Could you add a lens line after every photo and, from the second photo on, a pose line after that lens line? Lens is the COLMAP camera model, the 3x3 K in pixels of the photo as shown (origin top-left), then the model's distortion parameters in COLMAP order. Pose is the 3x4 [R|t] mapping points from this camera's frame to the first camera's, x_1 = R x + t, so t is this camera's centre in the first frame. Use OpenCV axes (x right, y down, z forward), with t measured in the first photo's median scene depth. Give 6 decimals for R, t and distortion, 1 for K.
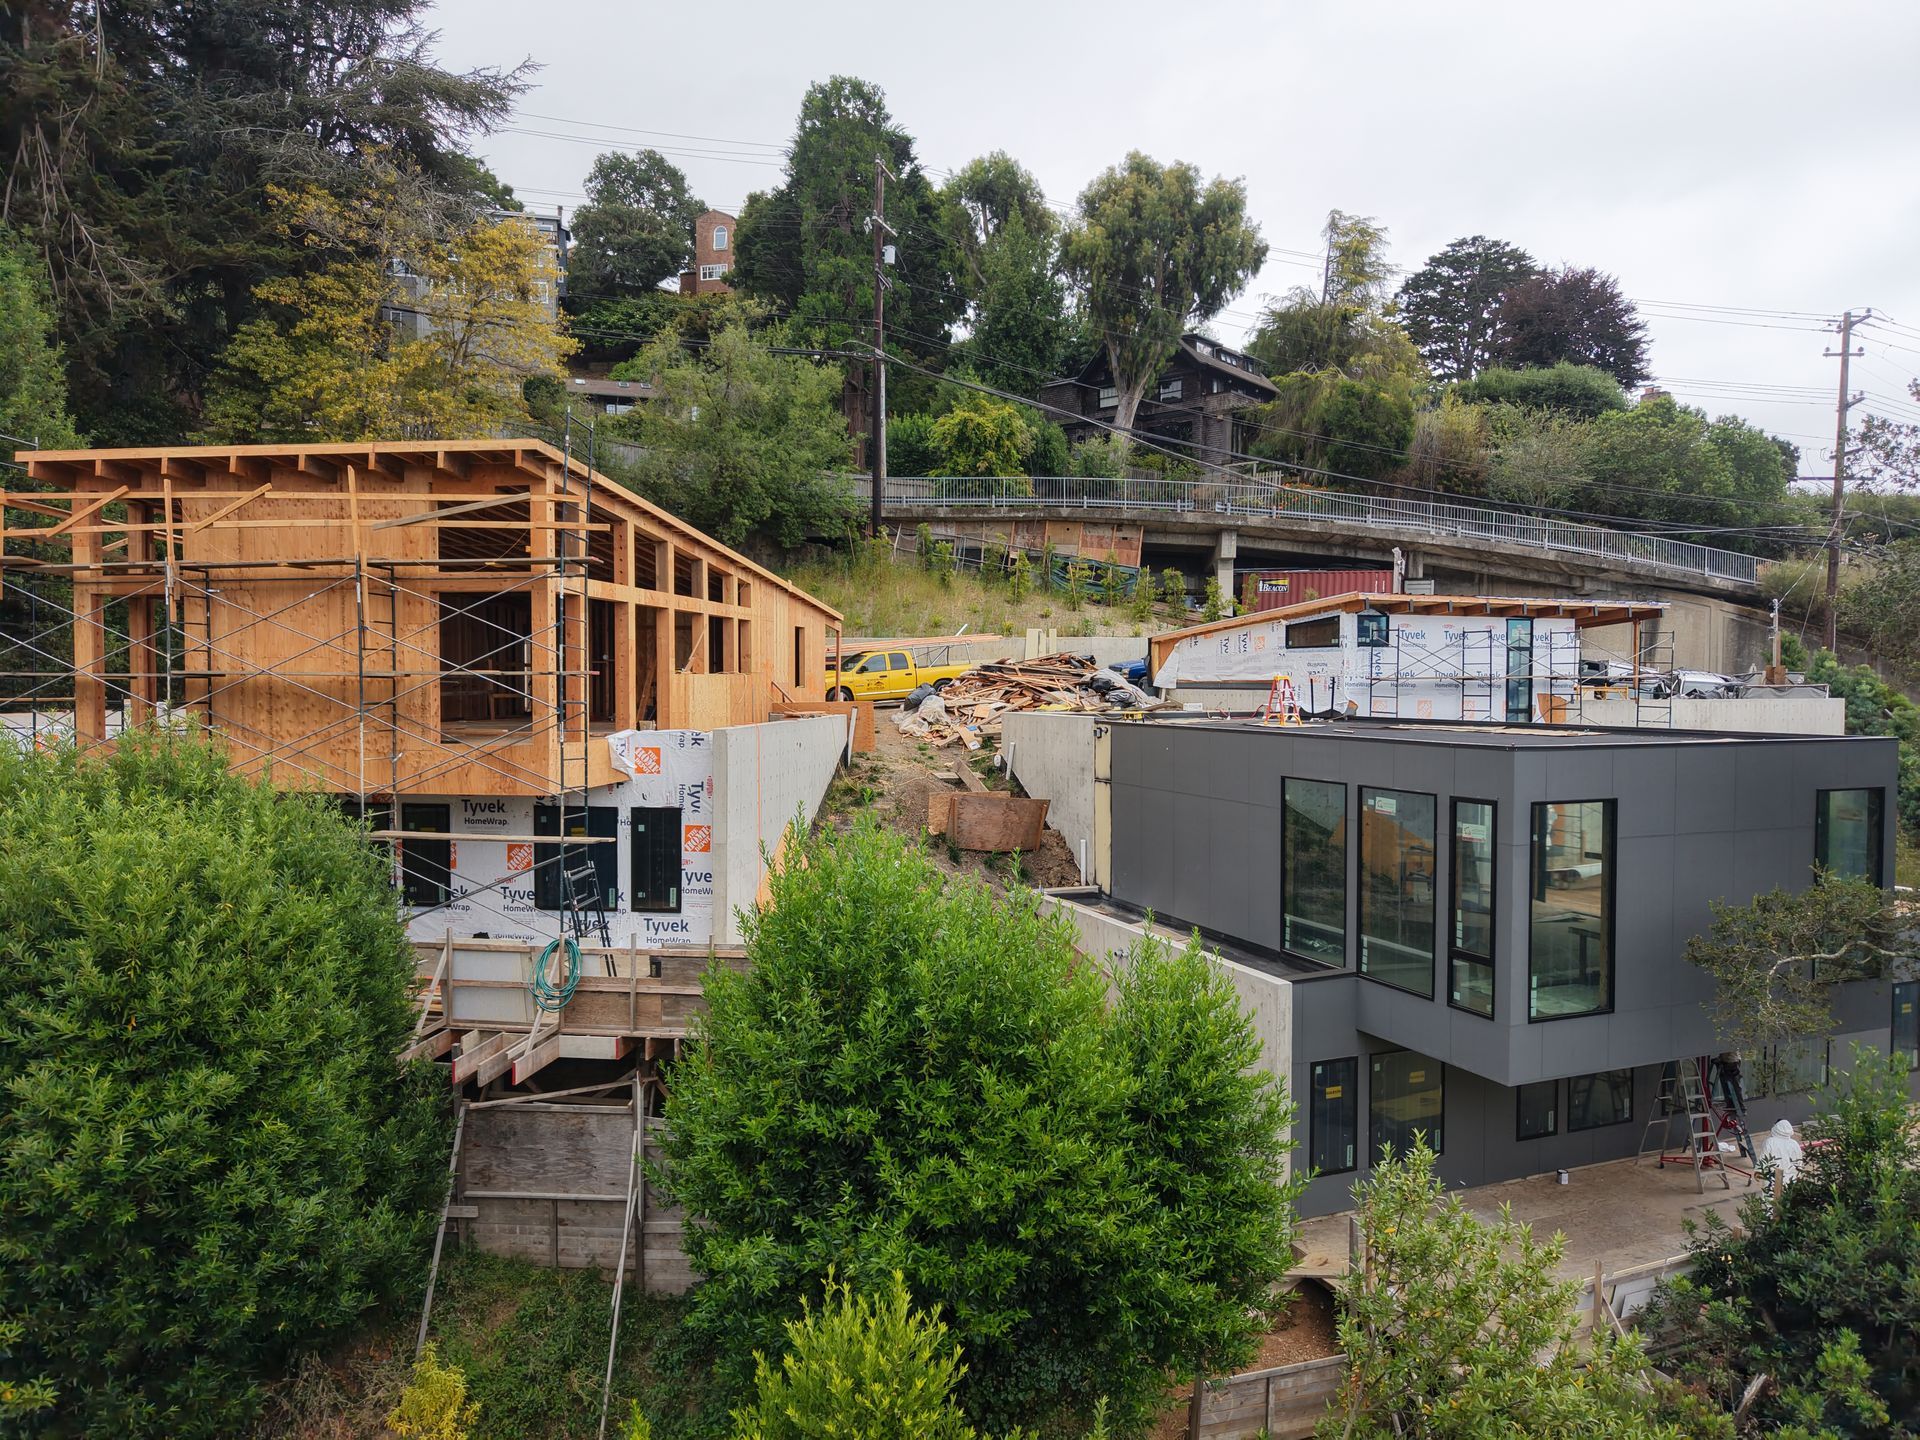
lens RADIAL K [[1284.2, 0, 956.0], [0, 1284.2, 716.1], [0, 0, 1]] dist [0.012646, -0.008443]
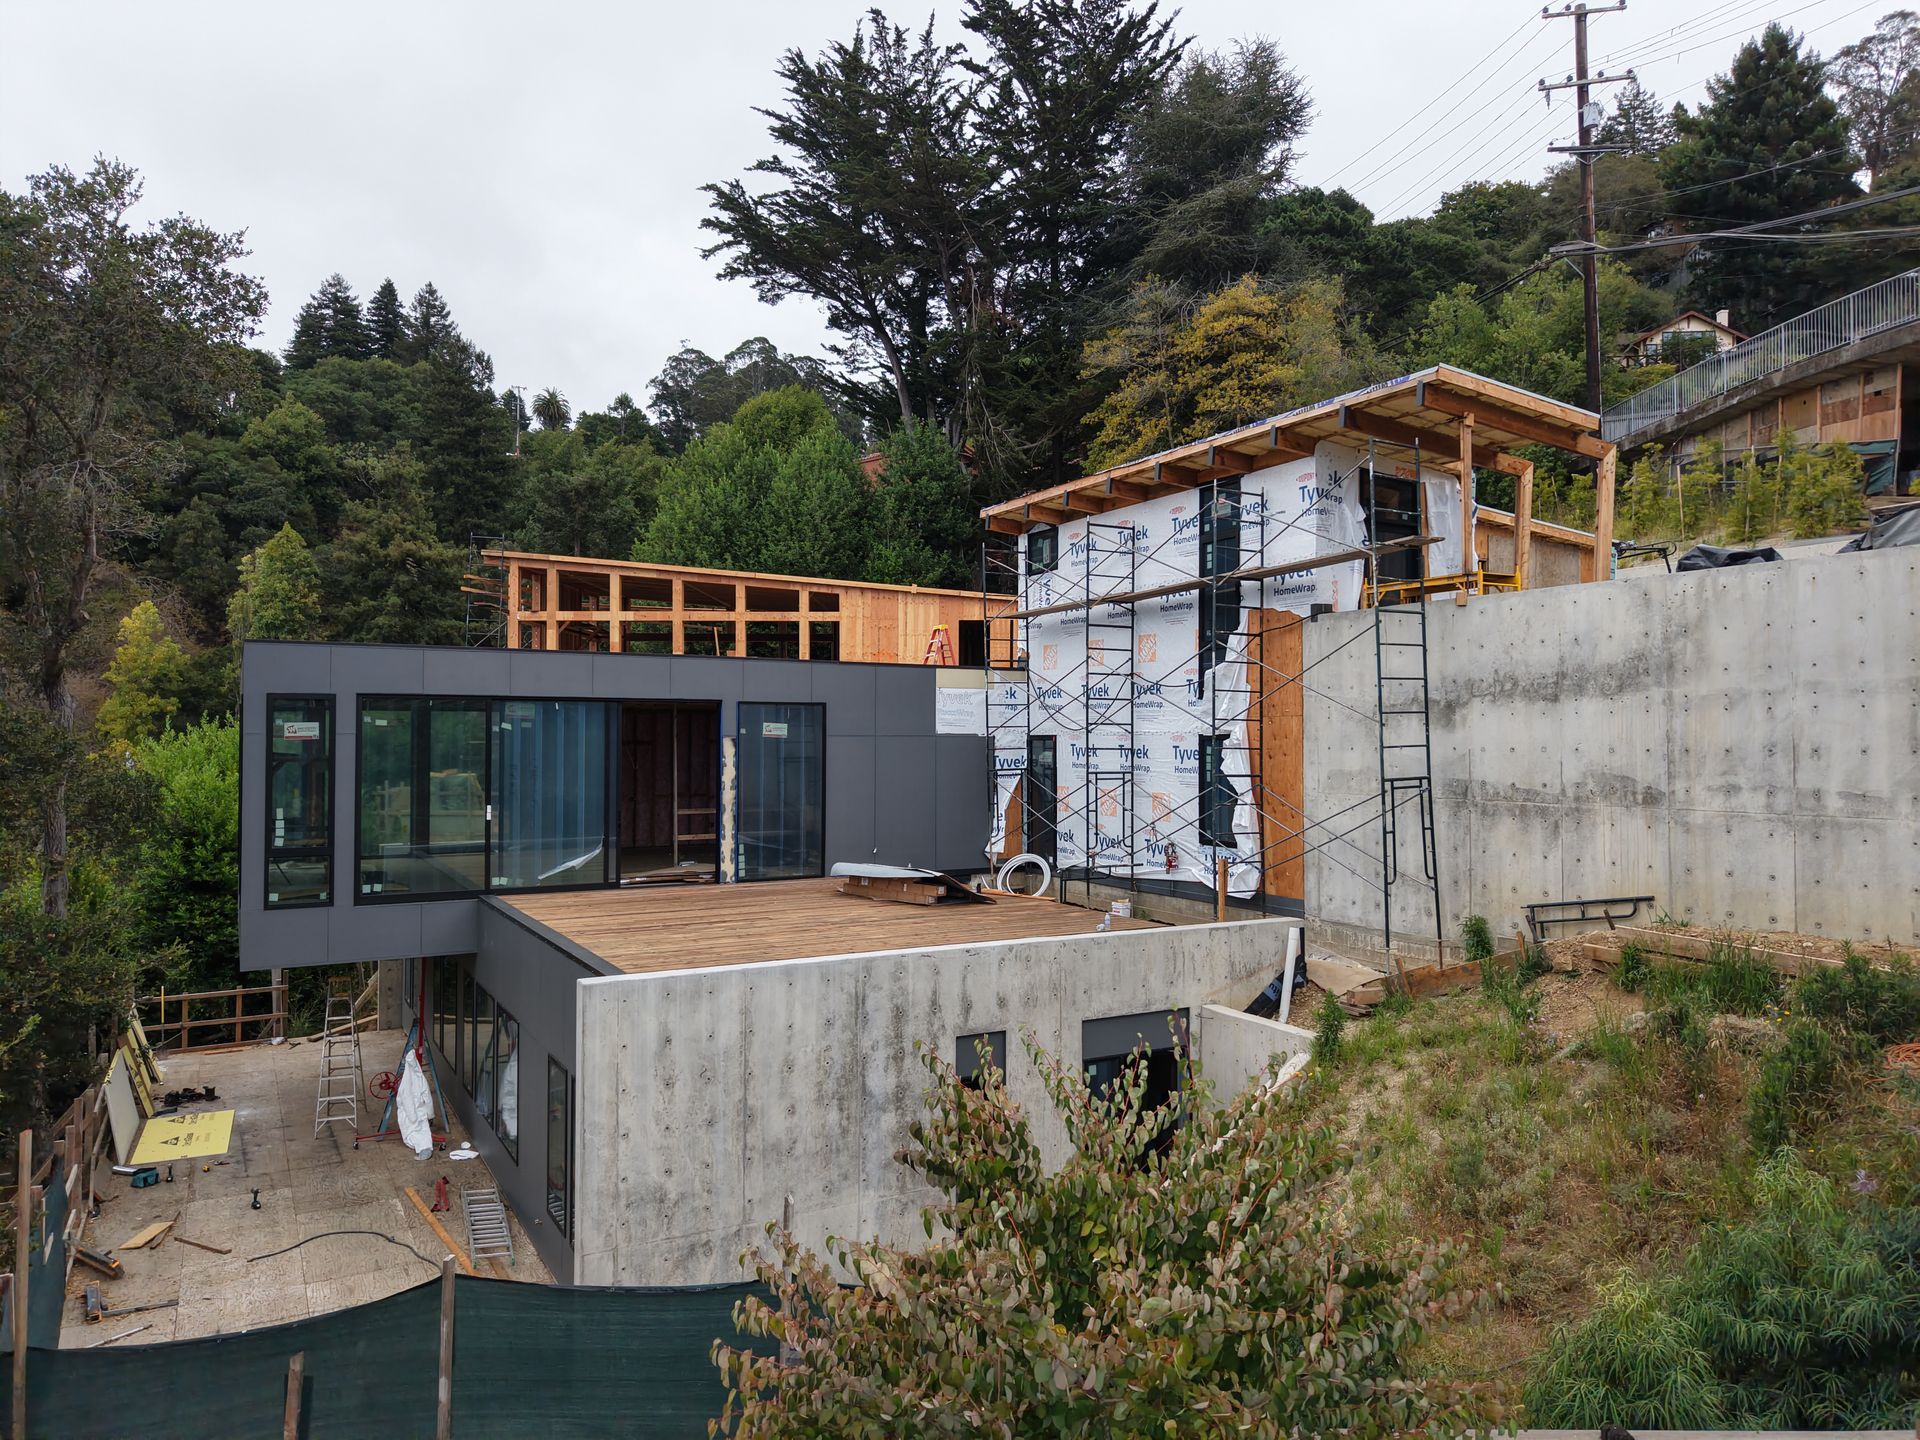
lens RADIAL K [[1284.2, 0, 956.0], [0, 1284.2, 716.1], [0, 0, 1]] dist [0.012646, -0.008443]
pose [[0.122365, -0.024146, -0.992191, 1.046224], [-0.029324, 0.999180, -0.027933, 0.049244], [0.992052, 0.032513, 0.121557, 0.873557]]
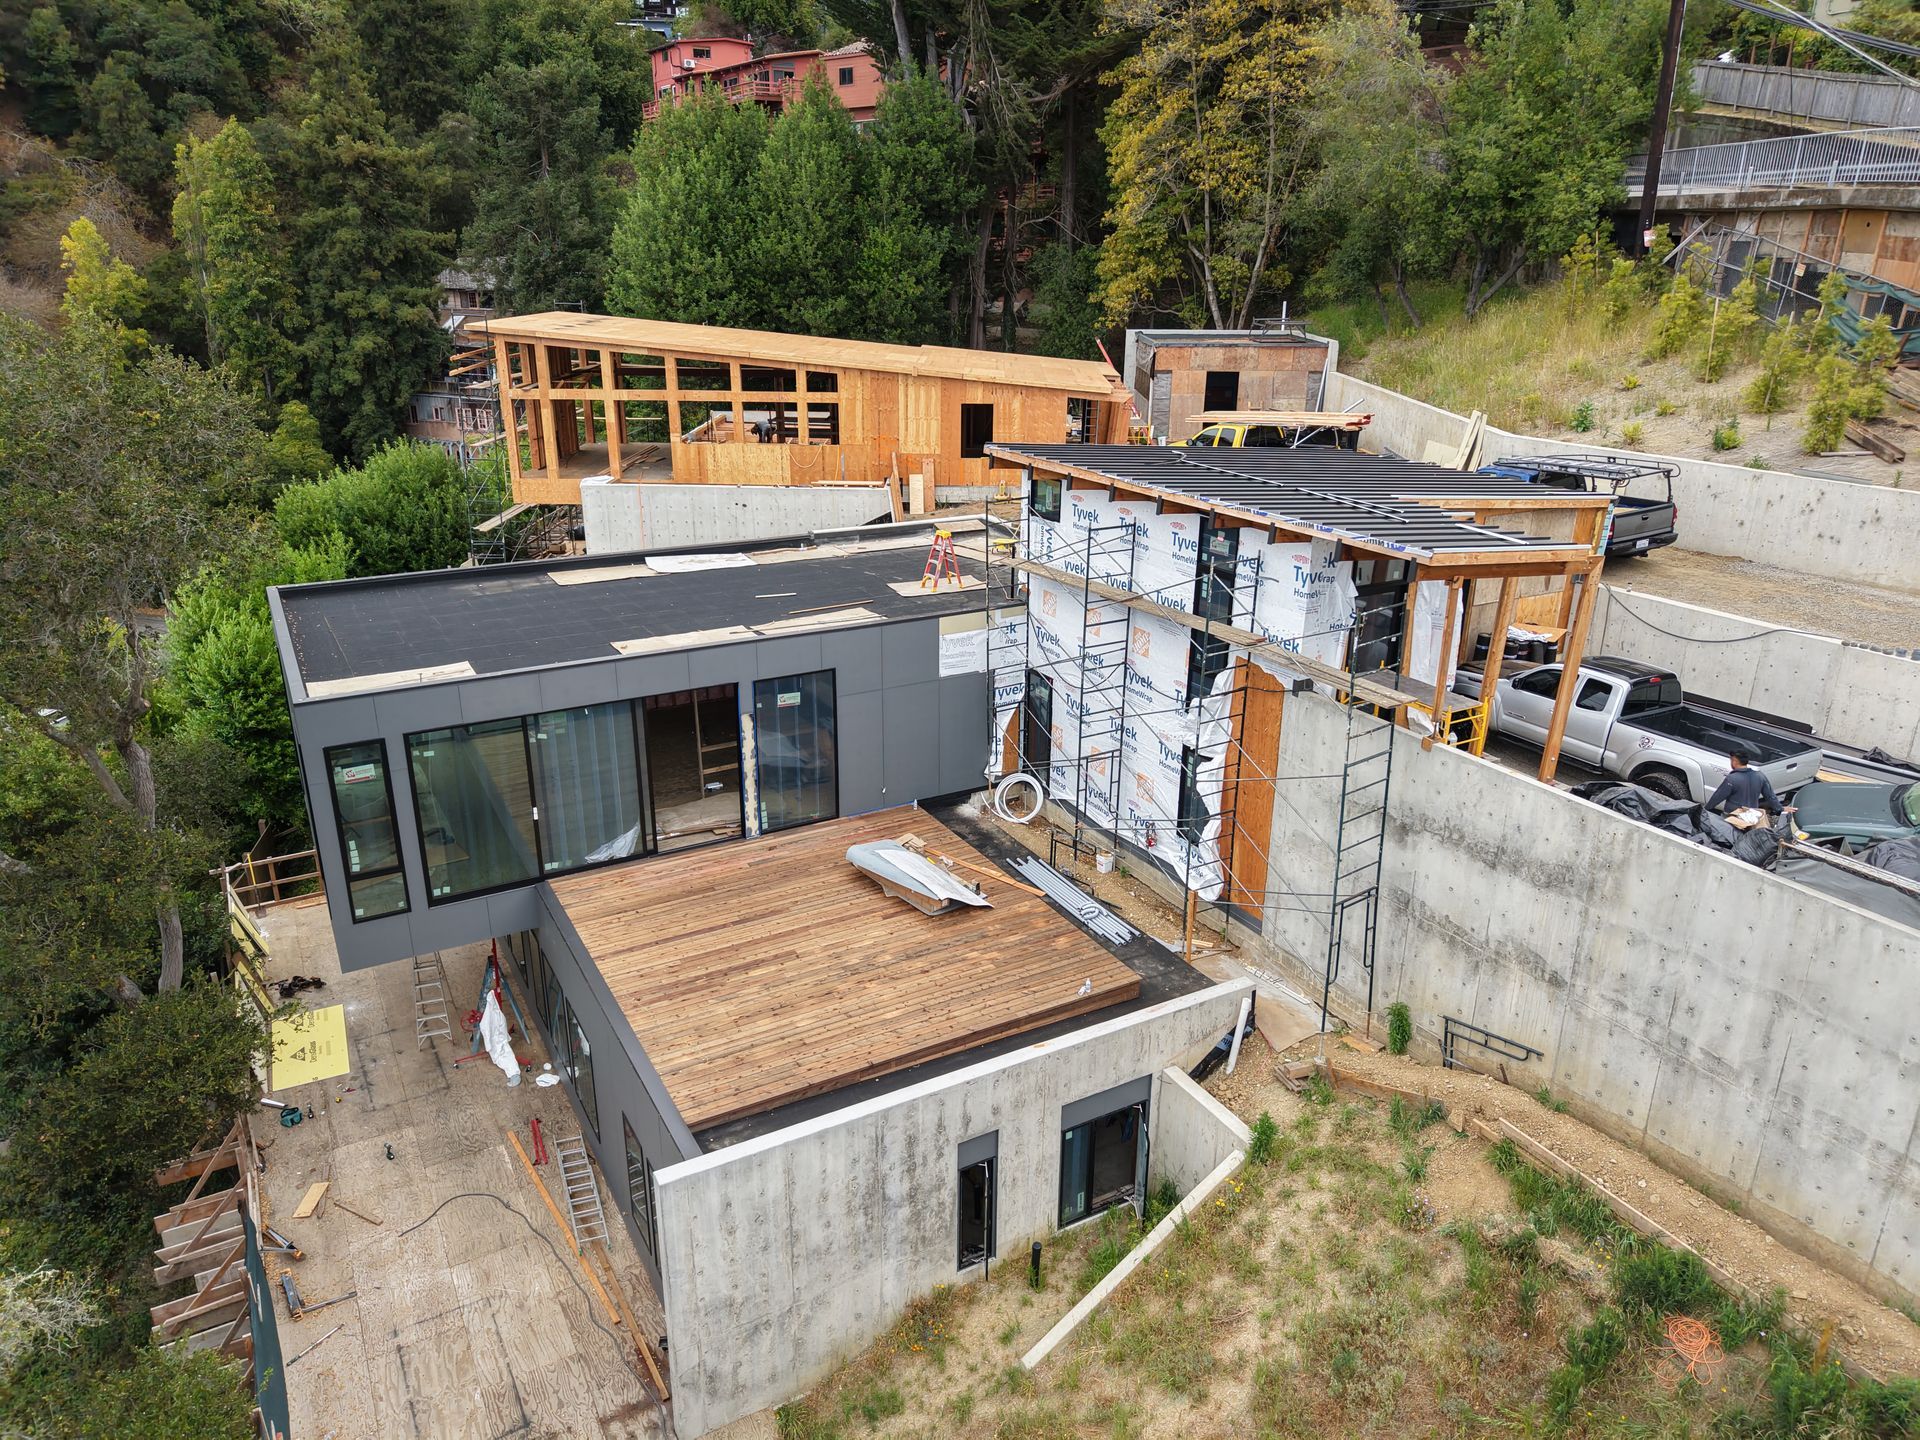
lens RADIAL K [[1284.2, 0, 956.0], [0, 1284.2, 716.1], [0, 0, 1]] dist [0.012646, -0.008443]
pose [[0.122159, 0.334159, -0.934567, 1.052117], [-0.034111, 0.942476, 0.332528, -0.192409], [0.991924, -0.008742, 0.126530, 0.863416]]
